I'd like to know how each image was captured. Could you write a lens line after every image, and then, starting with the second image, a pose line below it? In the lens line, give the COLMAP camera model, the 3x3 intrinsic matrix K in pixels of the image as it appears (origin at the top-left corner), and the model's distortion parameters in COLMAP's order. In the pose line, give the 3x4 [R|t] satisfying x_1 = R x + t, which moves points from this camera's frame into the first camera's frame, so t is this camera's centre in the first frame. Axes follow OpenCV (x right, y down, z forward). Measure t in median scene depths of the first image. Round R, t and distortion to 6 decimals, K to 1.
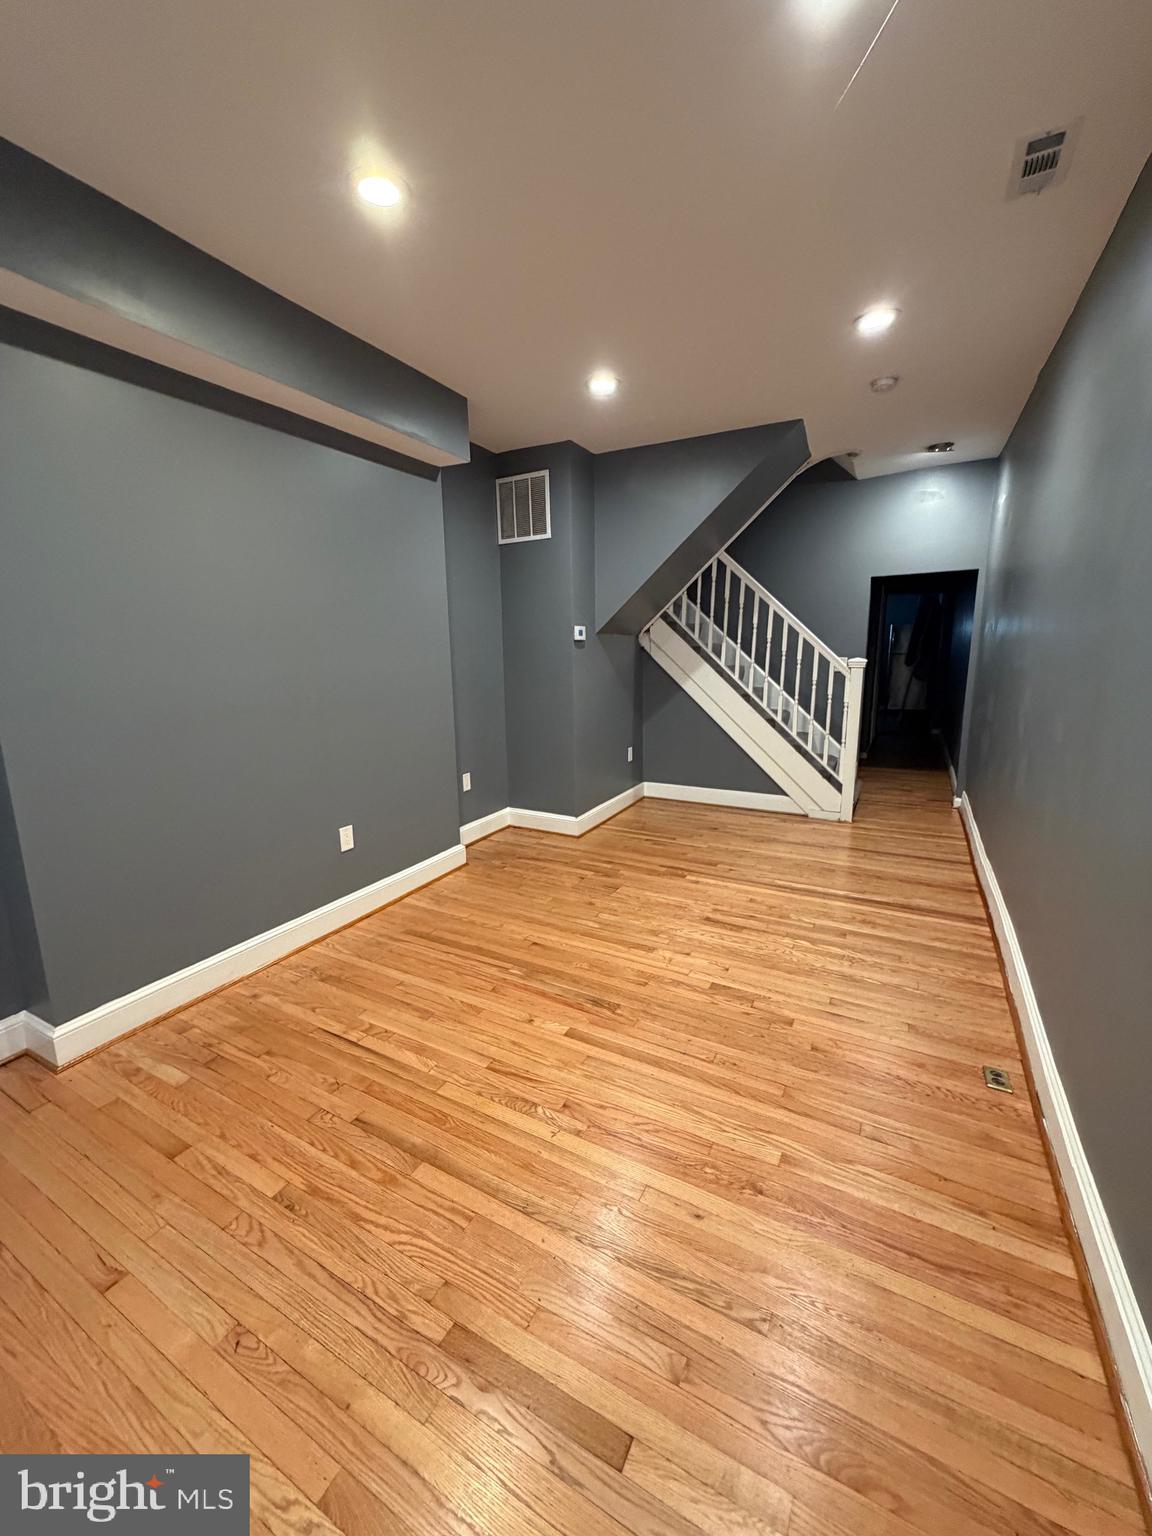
lens RADIAL K [[615.4, 0, 575.7], [0, 615.4, 761.7], [0, 0, 1]] dist [0.002017, -0.000114]
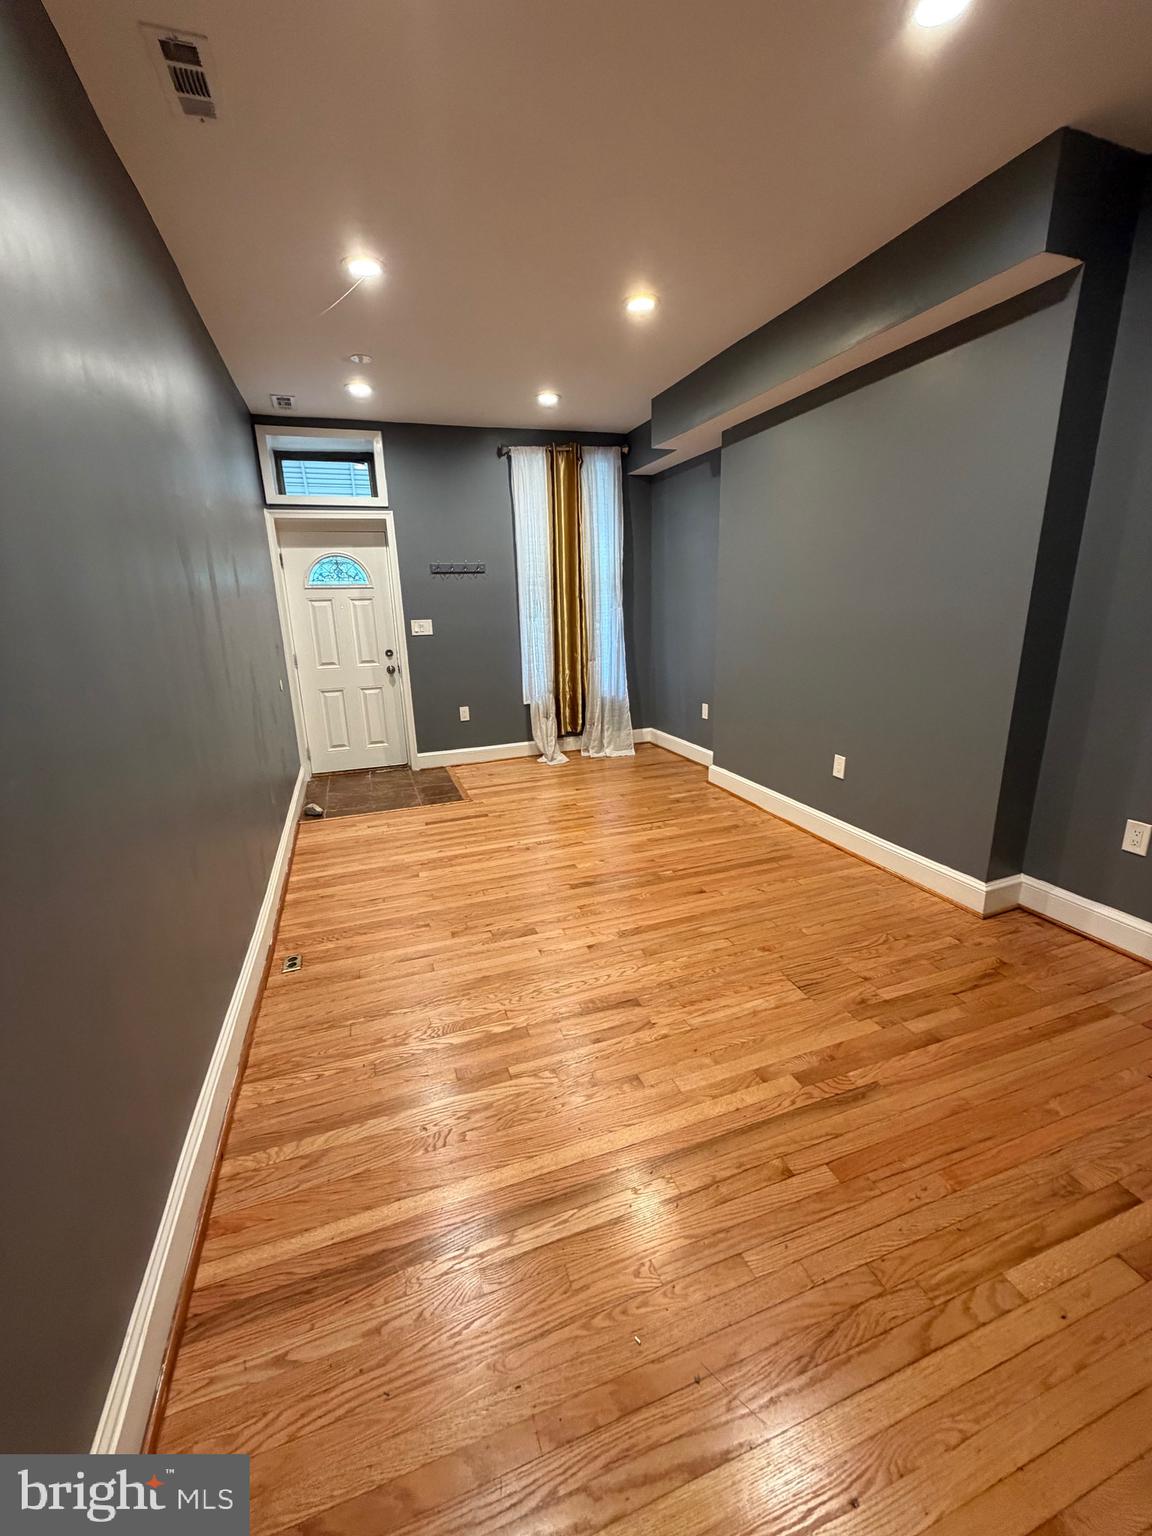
lens RADIAL K [[615.4, 0, 571.3], [0, 615.4, 765.1], [0, 0, 1]] dist [0.002017, -0.000114]
pose [[-0.675599, 0.224940, -0.702117, 0.804384], [-0.099472, 0.915803, 0.389114, -0.287696], [0.730528, 0.332726, -0.596340, 1.494540]]
